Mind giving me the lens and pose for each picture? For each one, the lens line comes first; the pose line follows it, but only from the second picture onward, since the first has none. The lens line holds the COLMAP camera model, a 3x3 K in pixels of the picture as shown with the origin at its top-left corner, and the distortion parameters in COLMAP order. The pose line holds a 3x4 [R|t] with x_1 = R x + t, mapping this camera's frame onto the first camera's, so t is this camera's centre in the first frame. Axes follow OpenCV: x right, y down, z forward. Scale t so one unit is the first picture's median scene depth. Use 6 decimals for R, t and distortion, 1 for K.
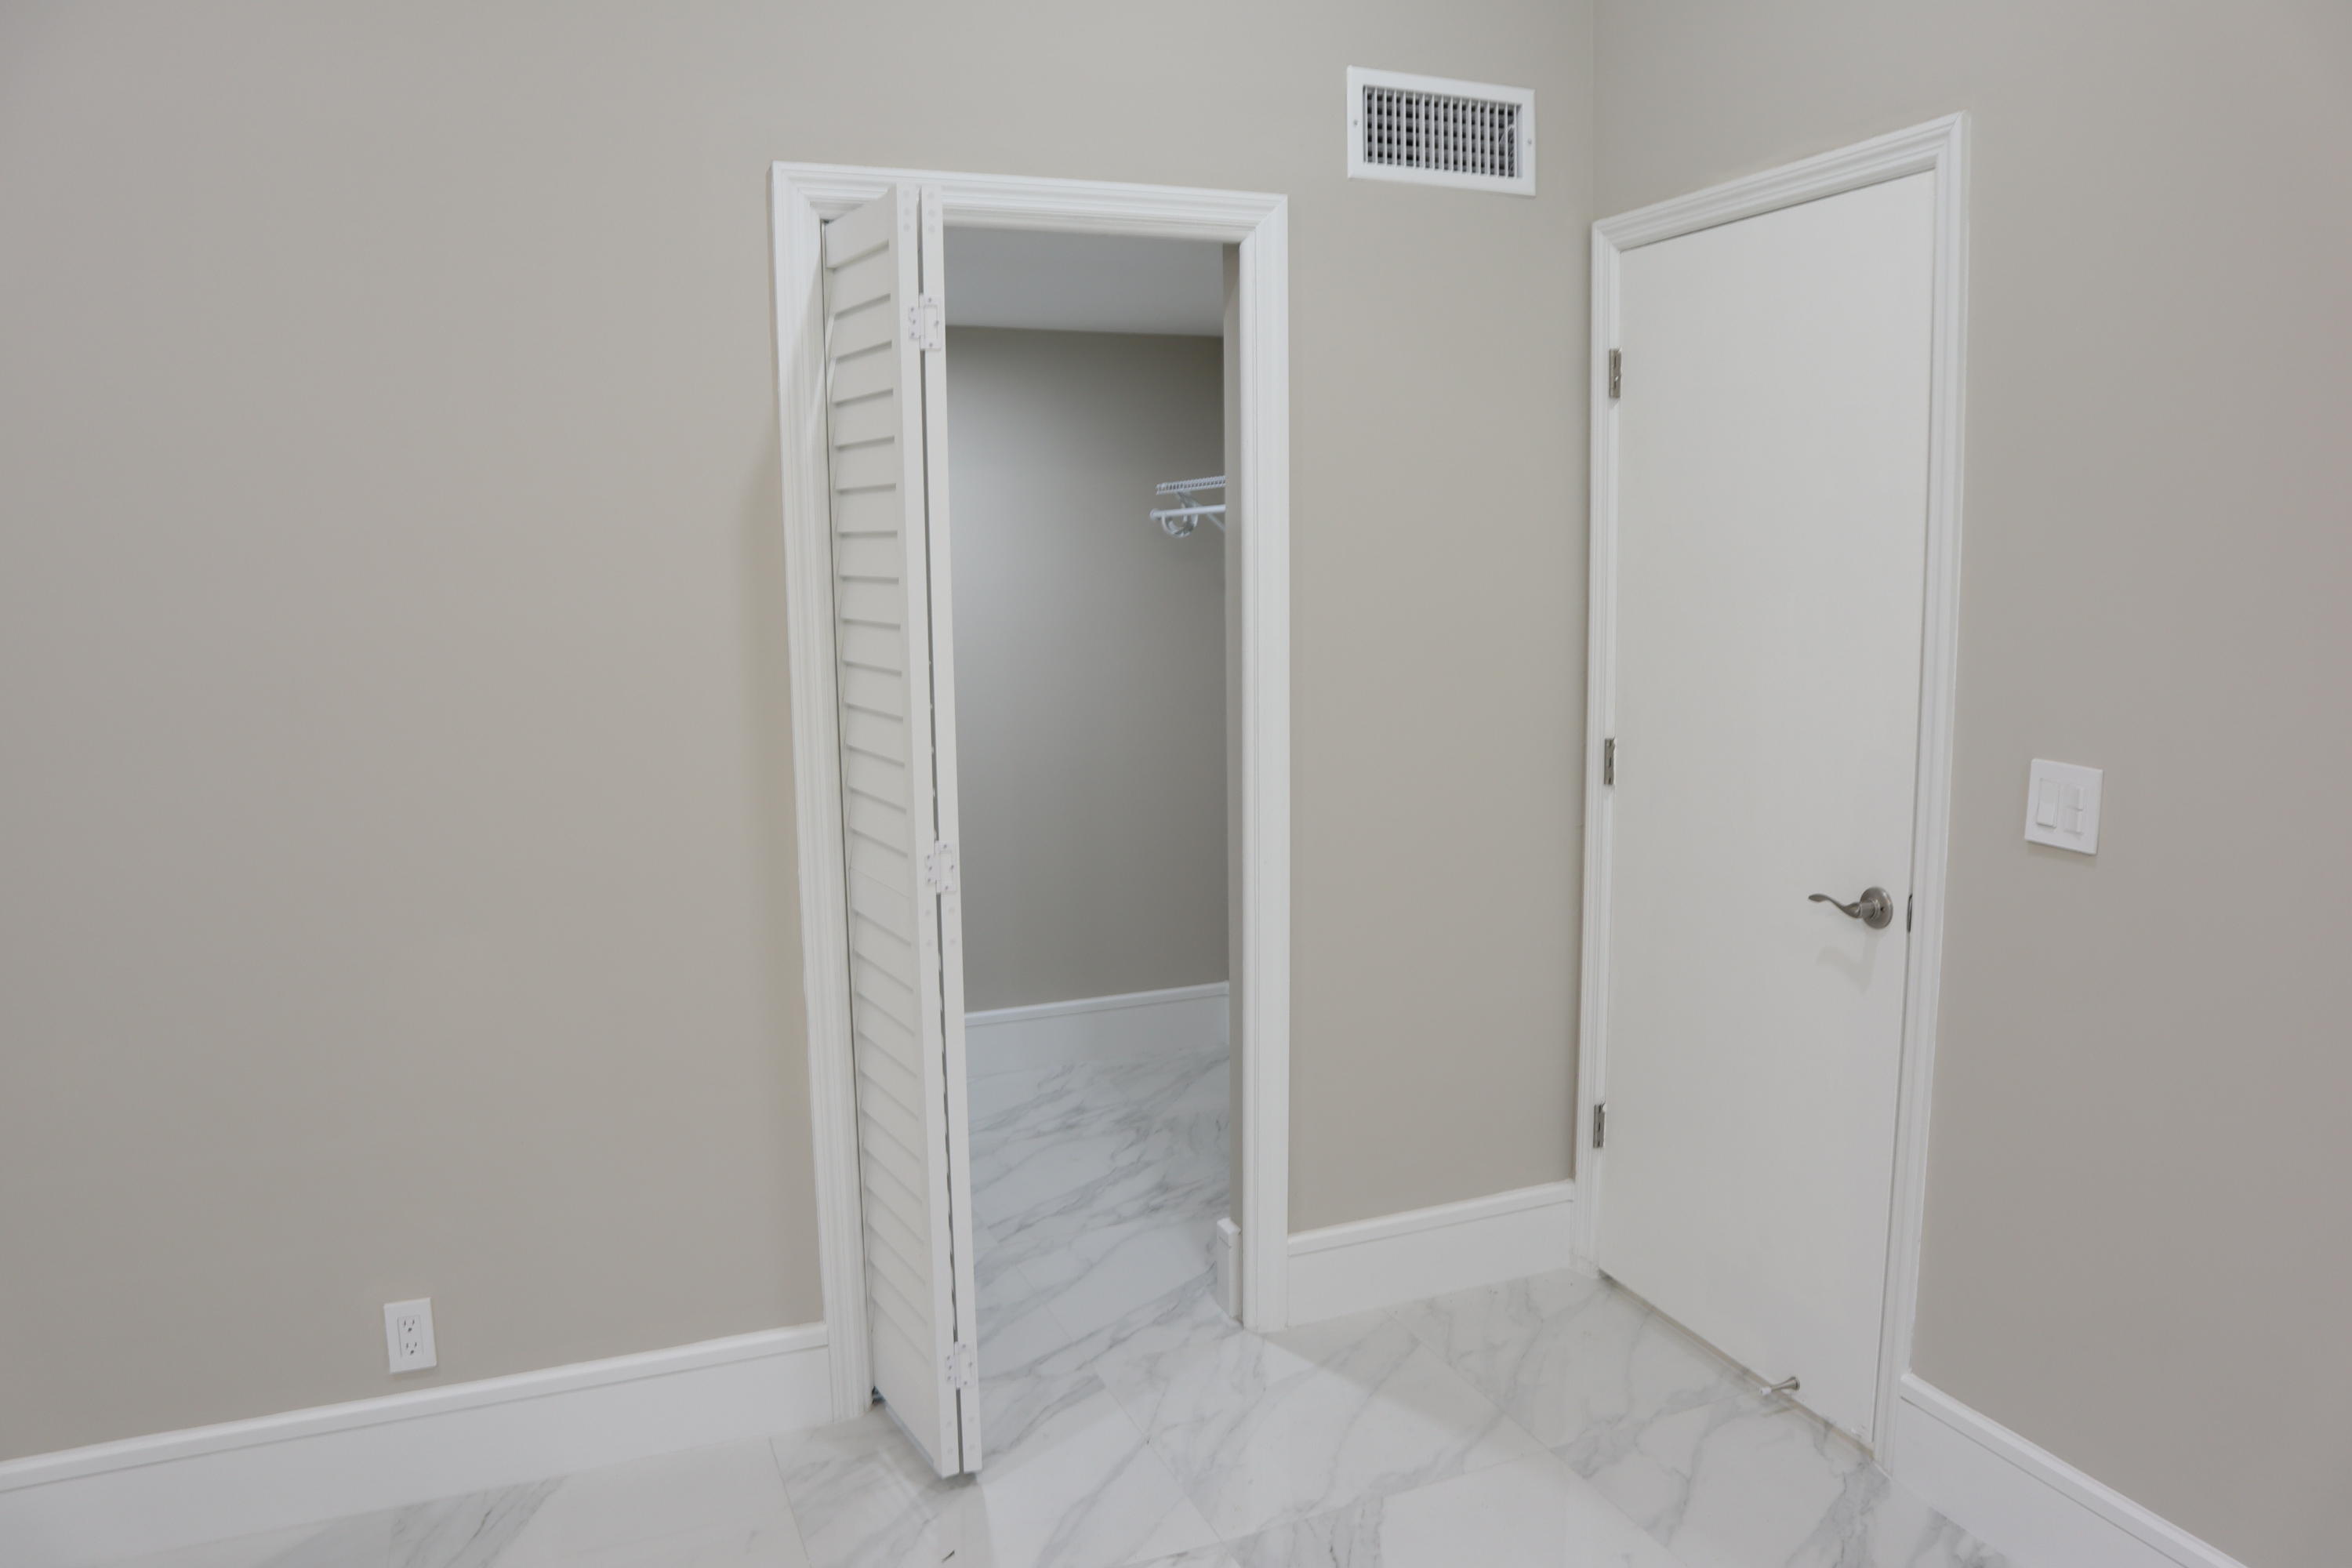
lens RADIAL K [[1640.3, 0, 1194.6], [0, 1640.3, 797.0], [0, 0, 1]] dist [-0.124716, 0.080460]
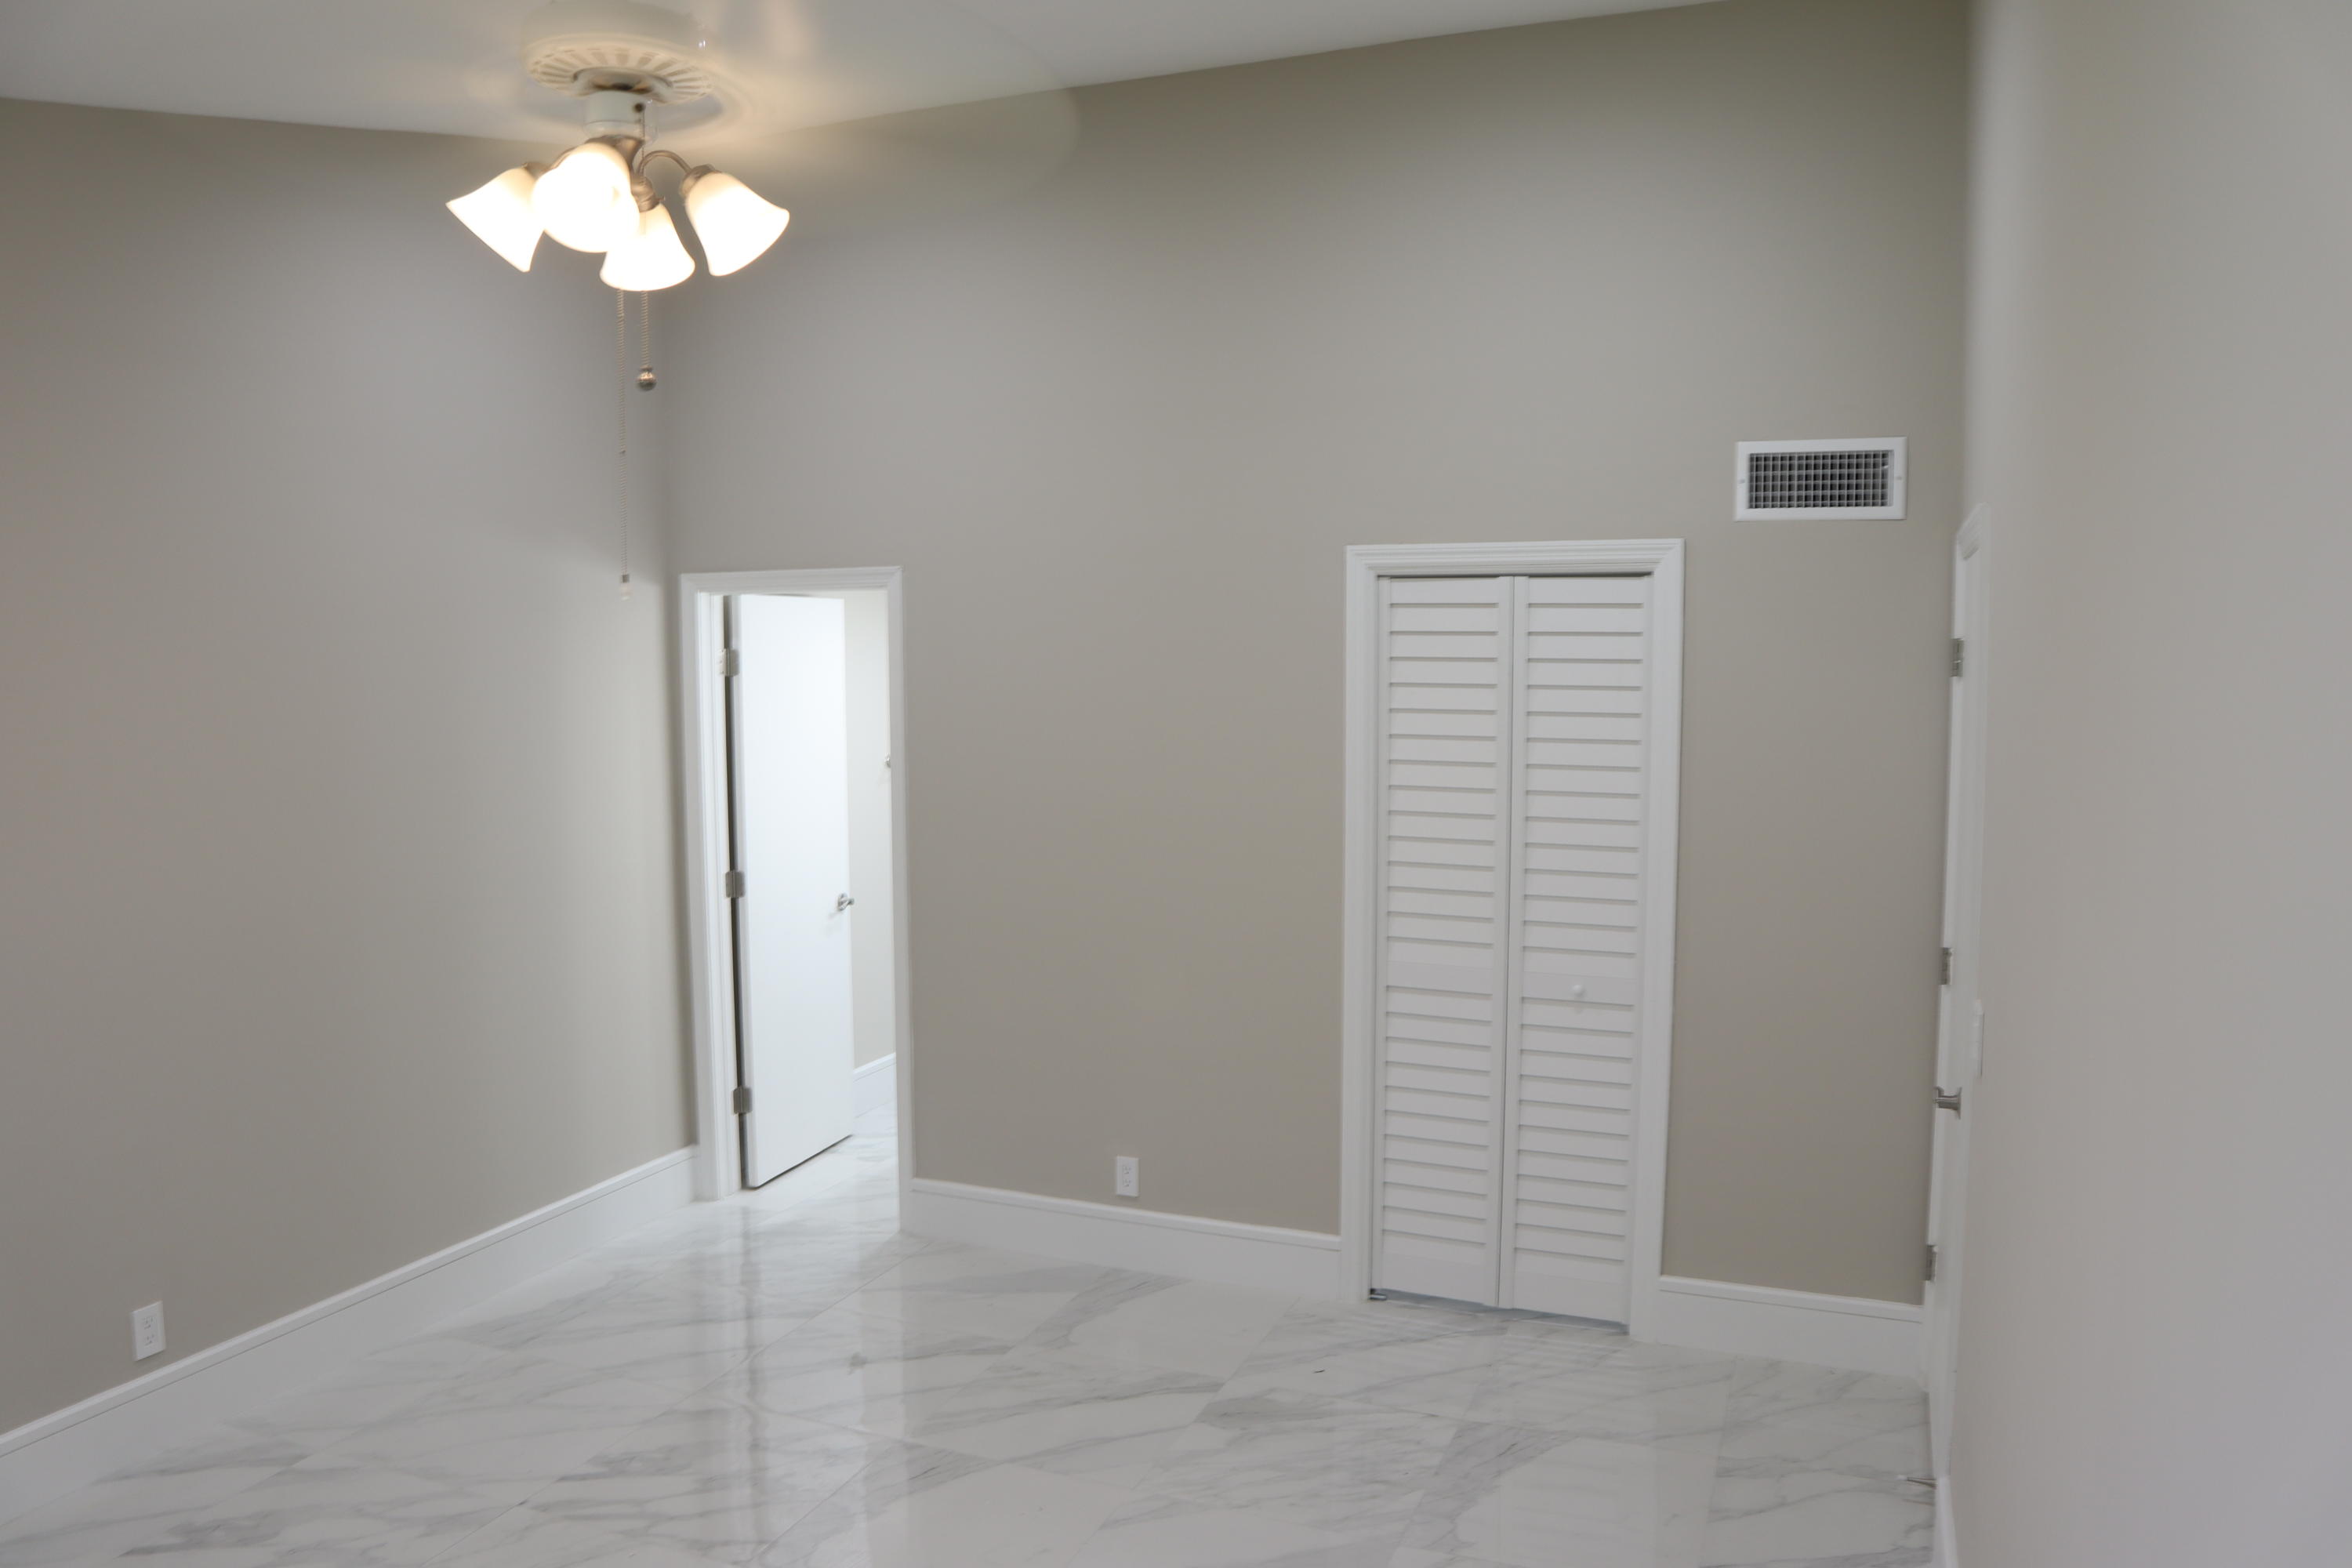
lens RADIAL K [[1664.8, 0, 1195.3], [0, 1664.8, 807.7], [0, 0, 1]] dist [-0.128906, 0.093046]
pose [[0.709771, 0.079044, -0.699984, 0.775674], [-0.113336, 0.993553, -0.002726, -0.080807], [0.695255, 0.081268, 0.714154, -0.317209]]
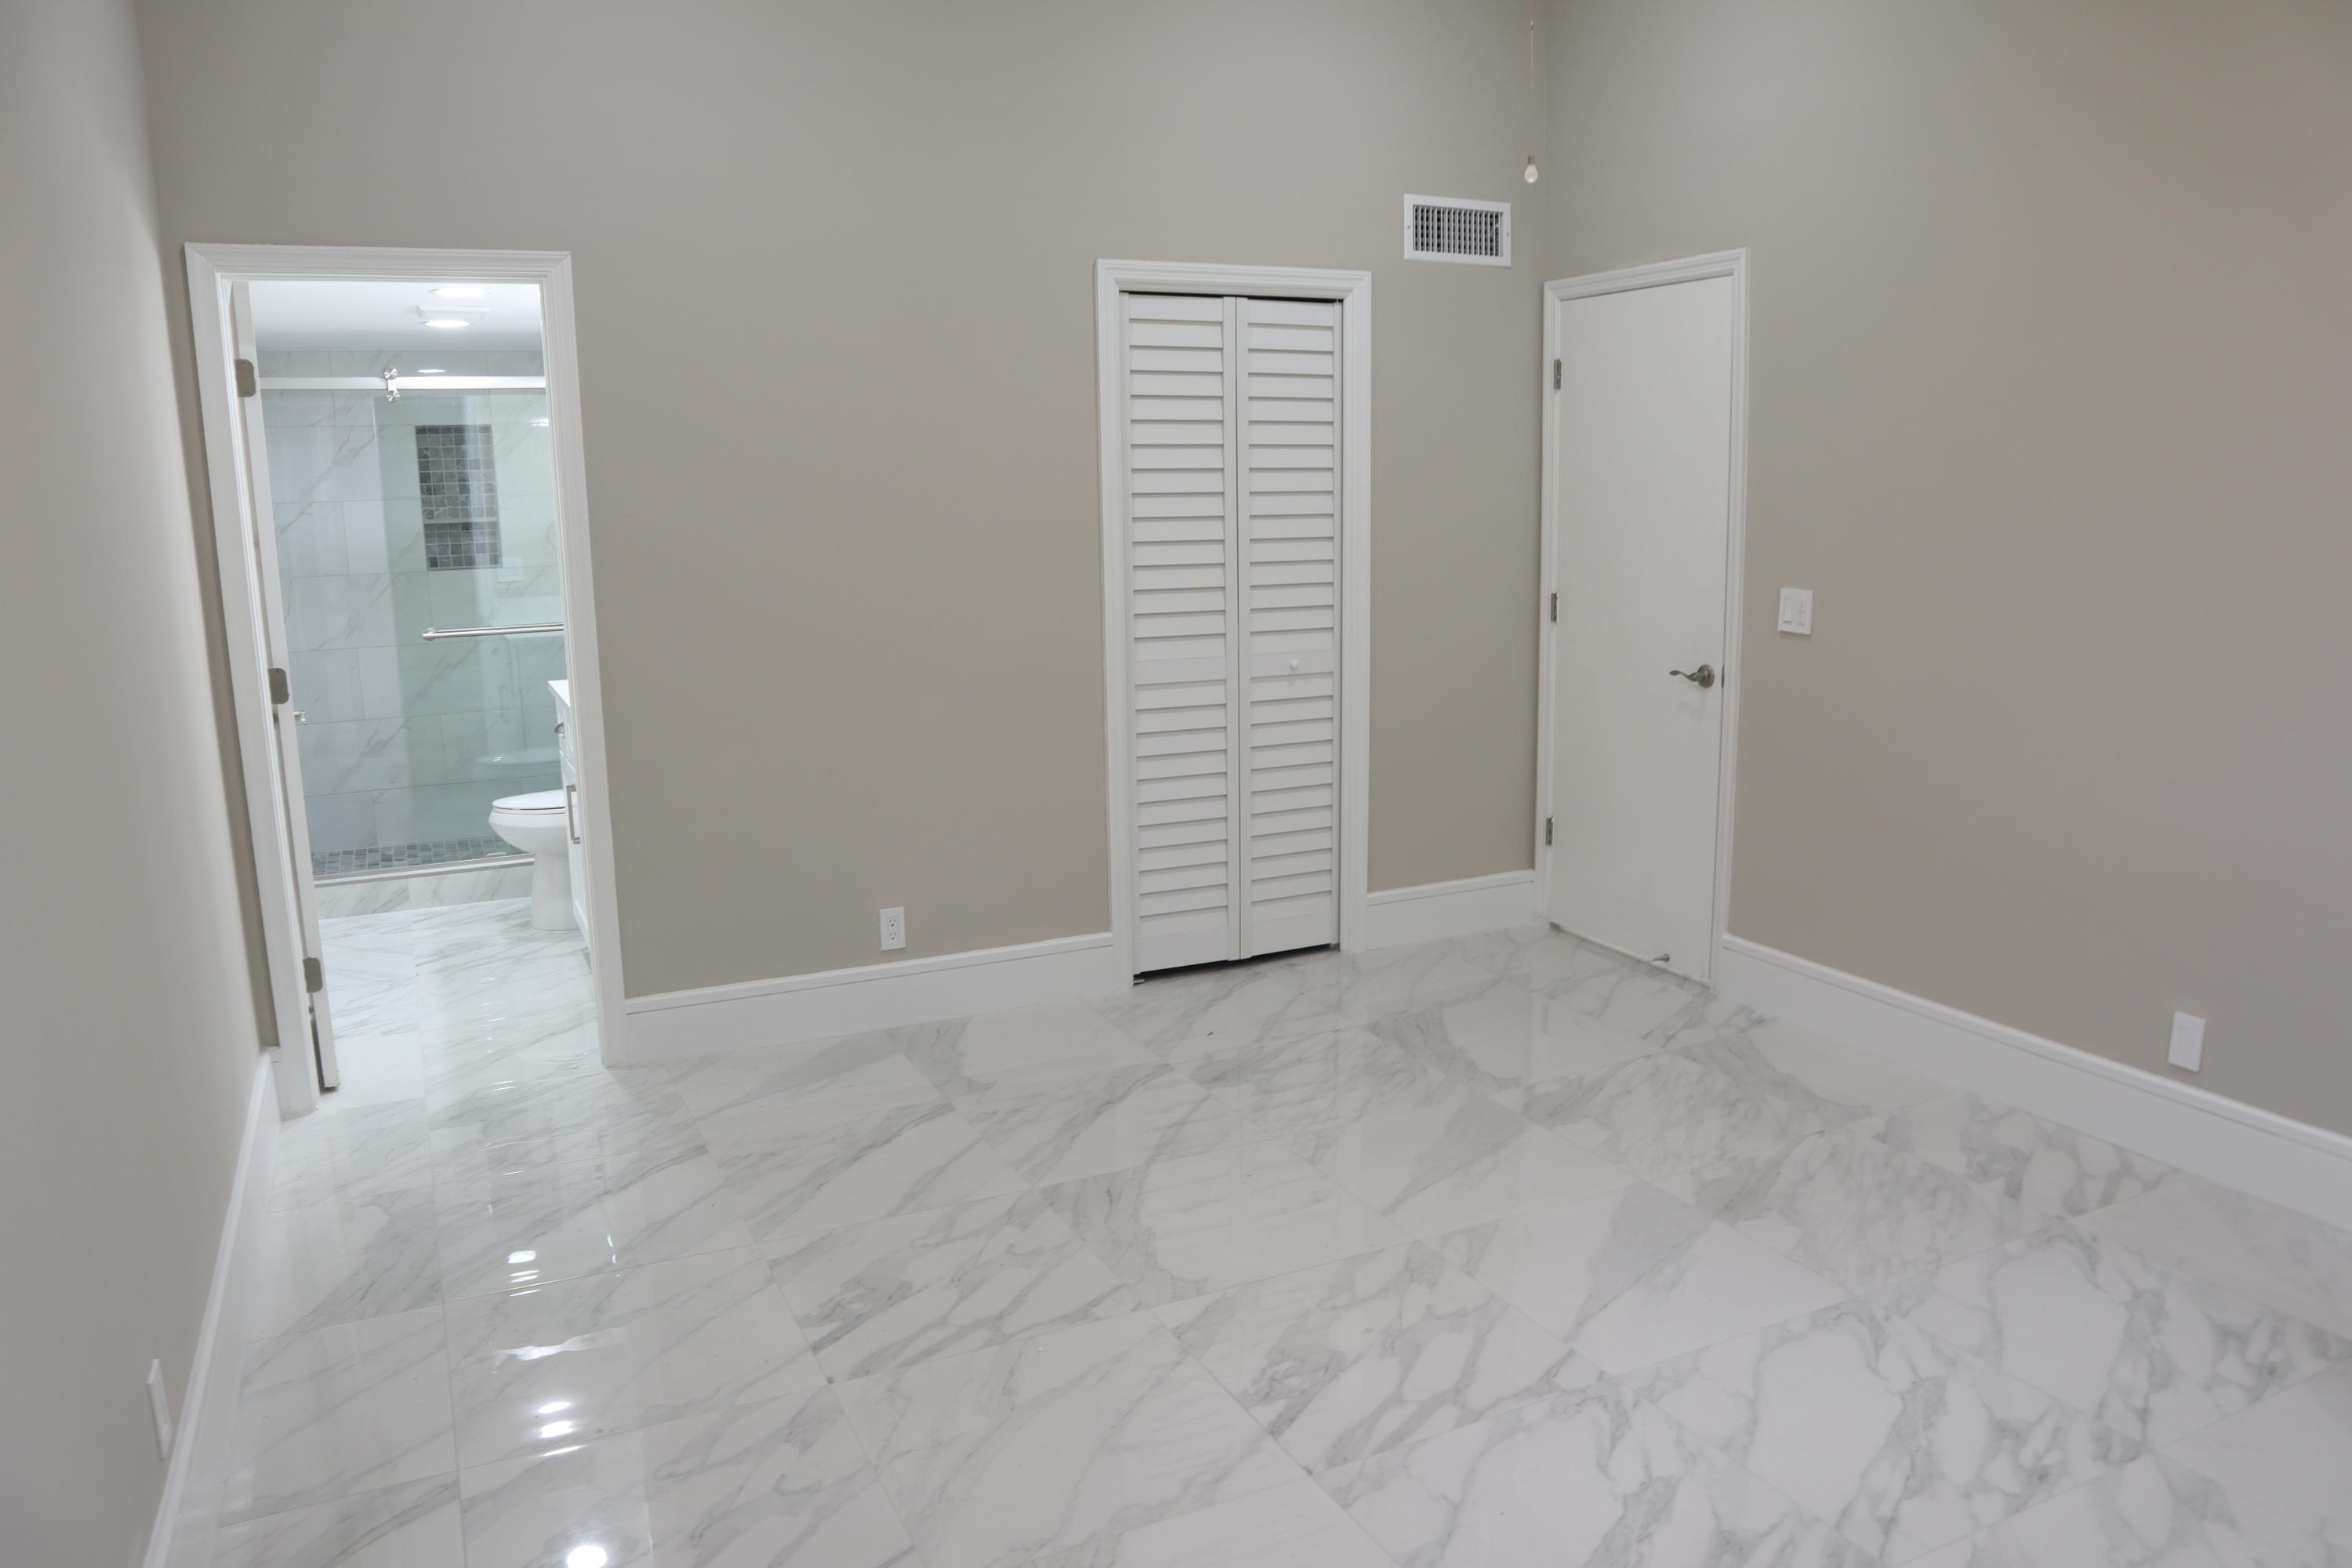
lens RADIAL K [[1664.8, 0, 1195.3], [0, 1664.8, 807.7], [0, 0, 1]] dist [-0.128906, 0.093046]
pose [[0.998014, -0.014418, 0.061321, -0.239508], [0.011744, 0.998973, 0.043751, 0.115123], [-0.061889, -0.042944, 0.997159, -0.736637]]
